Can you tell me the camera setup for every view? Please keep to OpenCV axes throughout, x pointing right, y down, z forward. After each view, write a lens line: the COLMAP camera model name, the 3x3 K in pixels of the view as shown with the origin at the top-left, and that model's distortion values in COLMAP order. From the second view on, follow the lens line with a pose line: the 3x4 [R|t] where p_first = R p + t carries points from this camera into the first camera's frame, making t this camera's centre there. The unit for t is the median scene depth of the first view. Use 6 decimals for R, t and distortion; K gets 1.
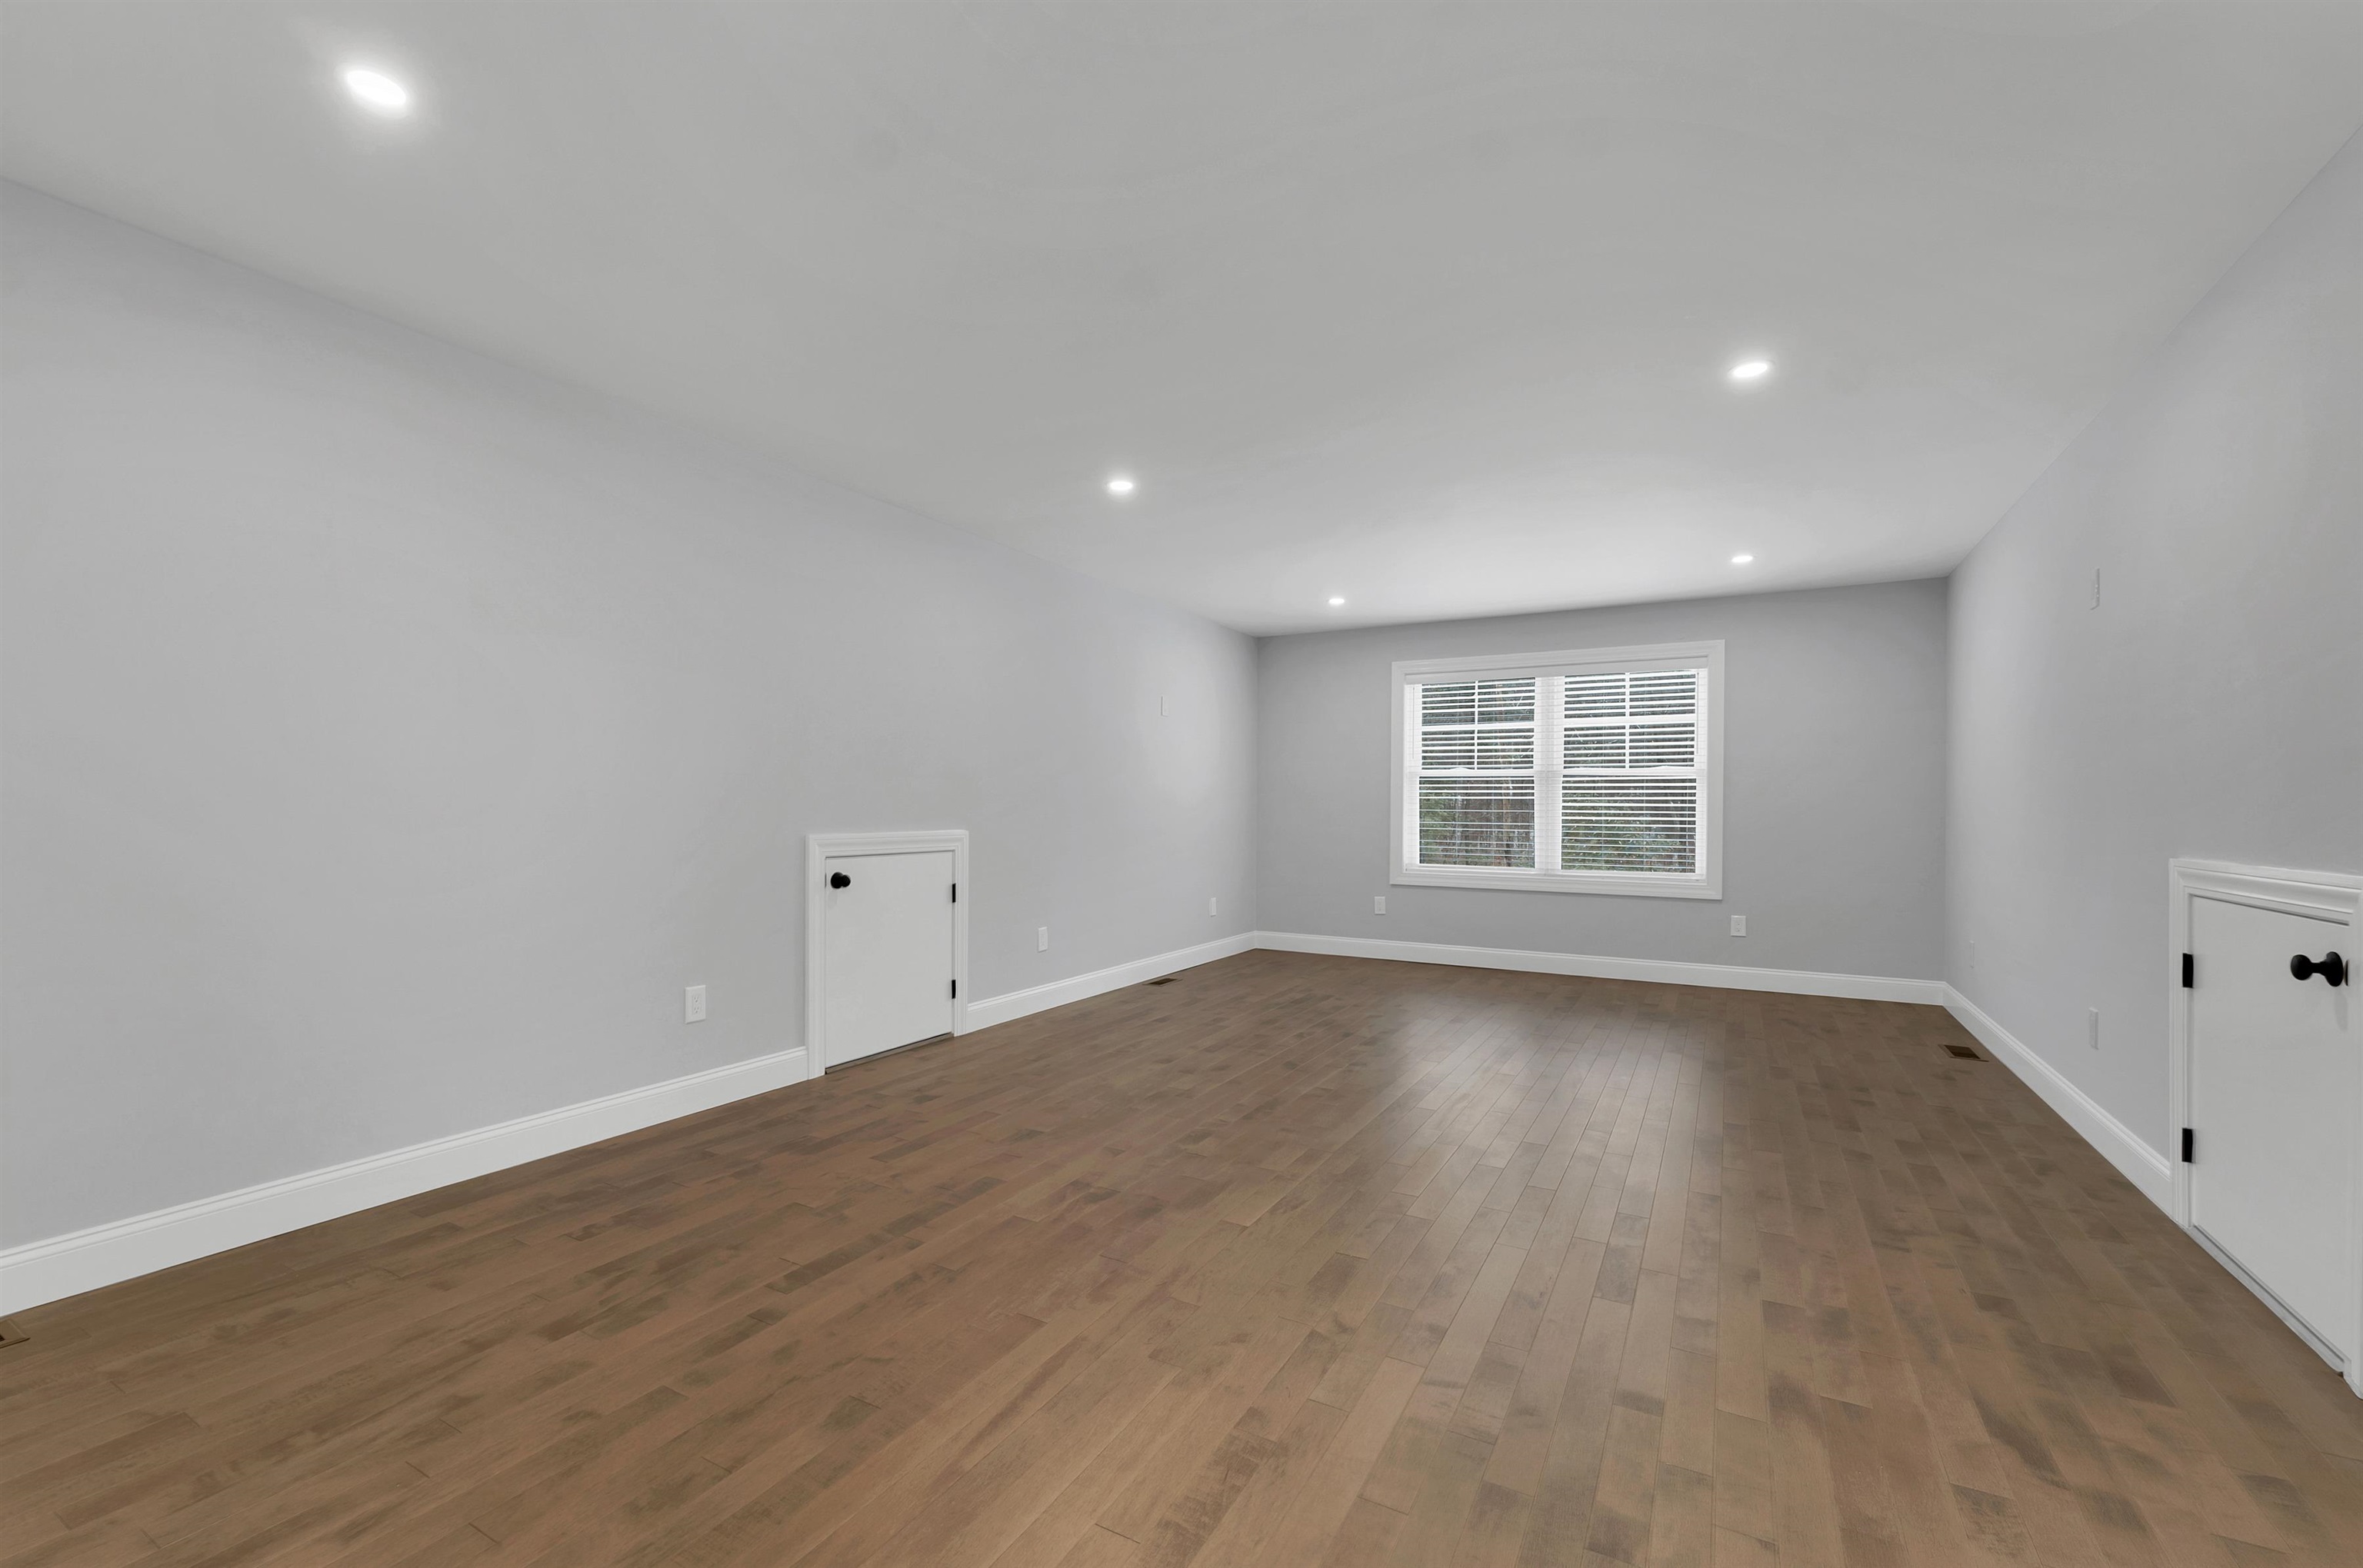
lens RADIAL K [[993.7, 0, 1174.7], [0, 993.7, 813.1], [0, 0, 1]] dist [0.002454, -0.000649]
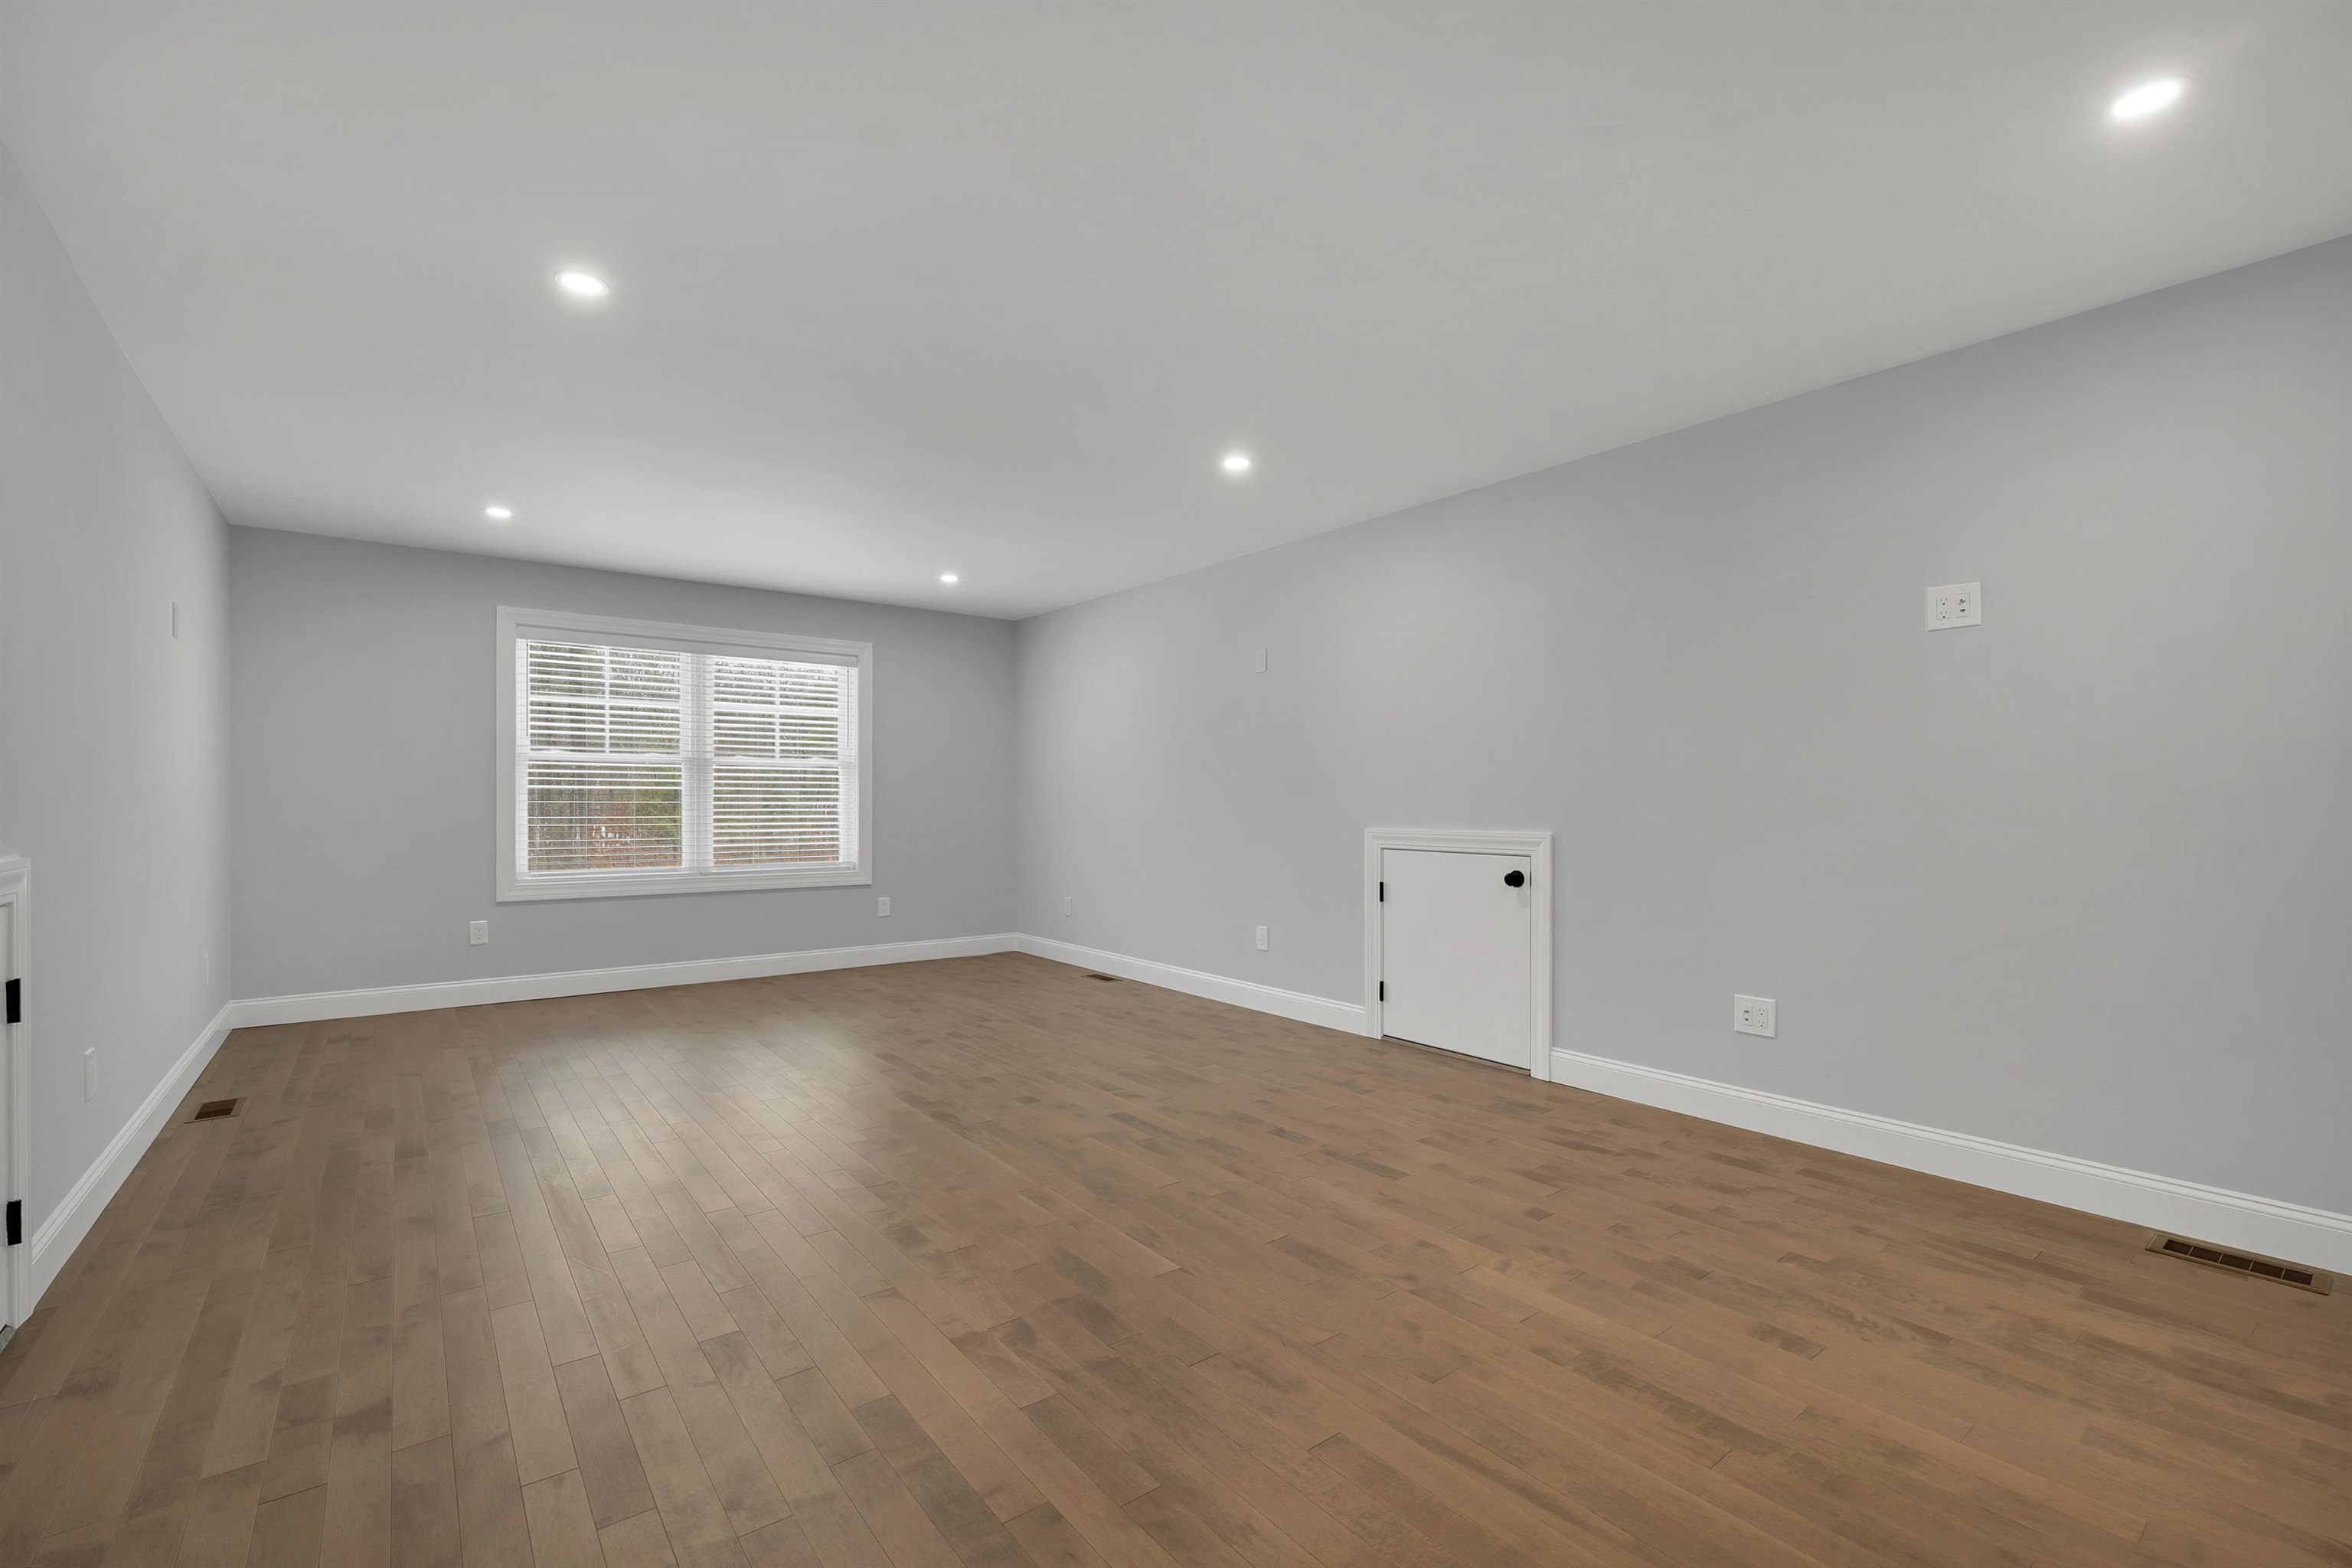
lens RADIAL K [[1004.8, 0, 1169.2], [0, 1004.8, 795.0], [0, 0, 1]] dist [-0.001589, 0.000202]
pose [[0.389288, 0.000310, 0.921116, -0.539356], [0.005404, 0.999982, -0.002621, -0.007718], [-0.921100, 0.005998, 0.389279, 0.456778]]
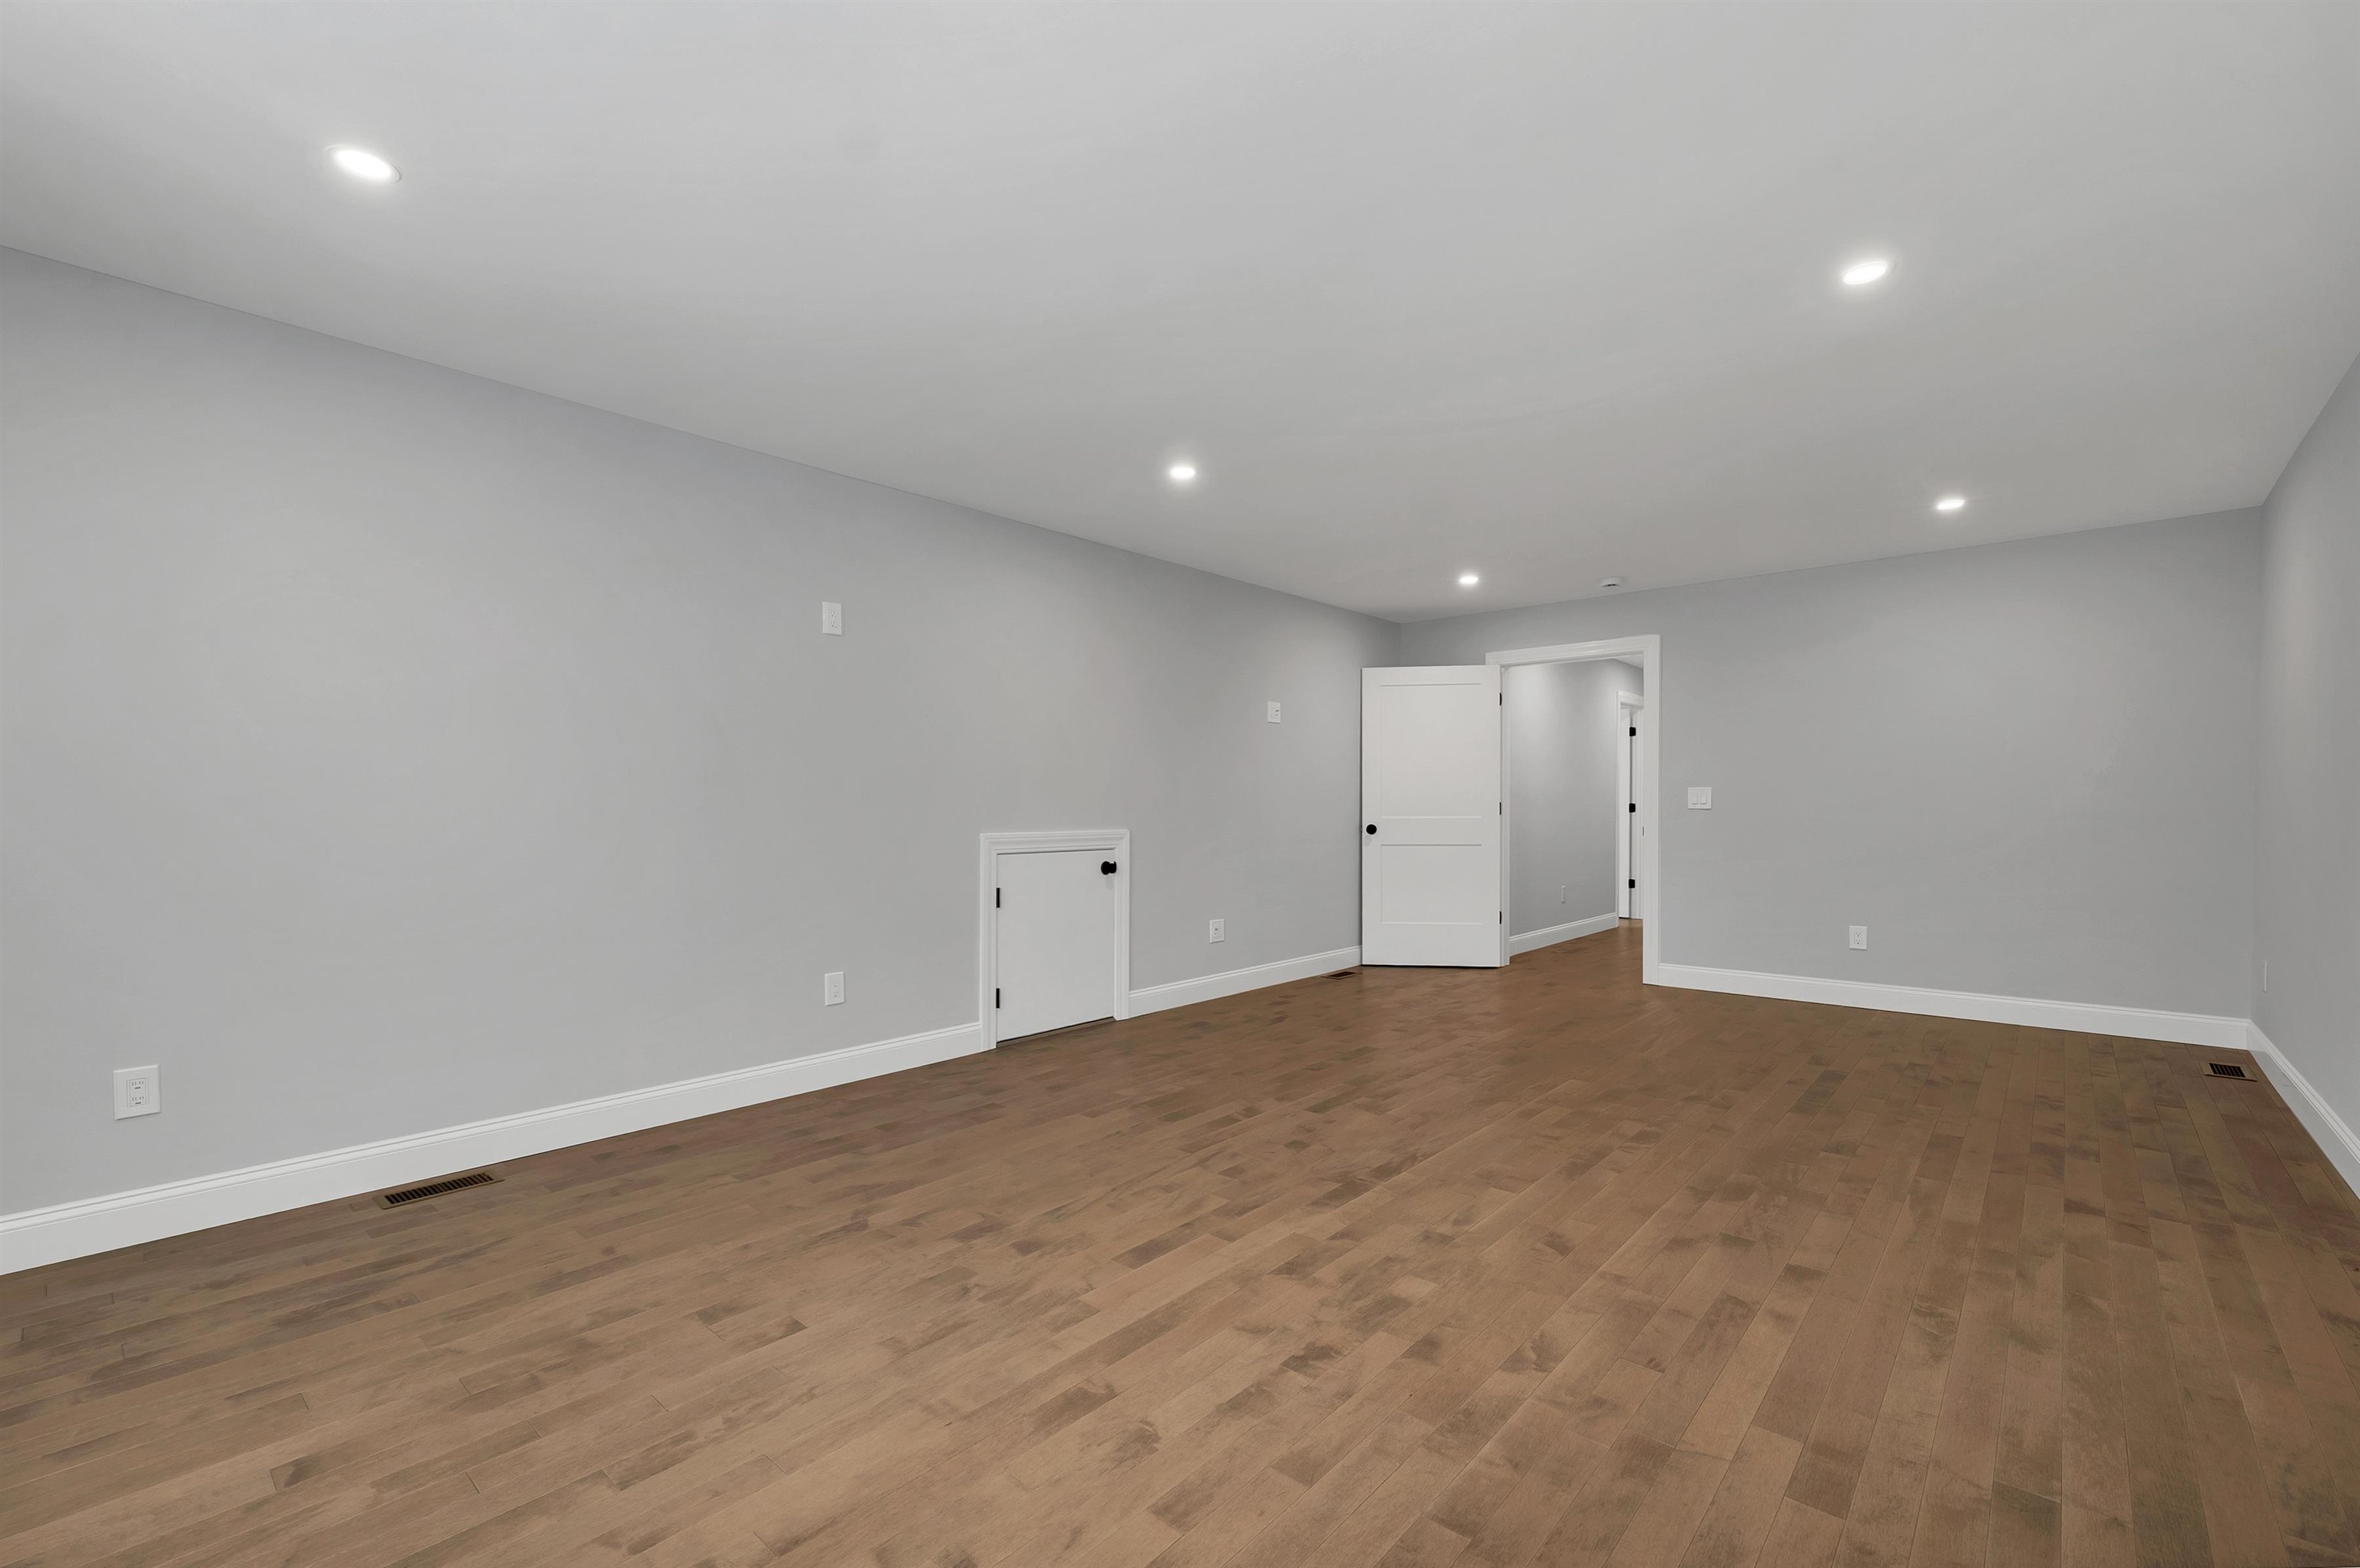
lens RADIAL K [[992.5, 0, 1173.2], [0, 992.5, 813.1], [0, 0, 1]] dist [0.002454, -0.000649]
pose [[-0.976575, -0.006456, 0.215083, 0.244142], [-0.003719, 0.999907, 0.013127, -0.010035], [-0.215147, 0.012020, -0.976508, 1.842331]]
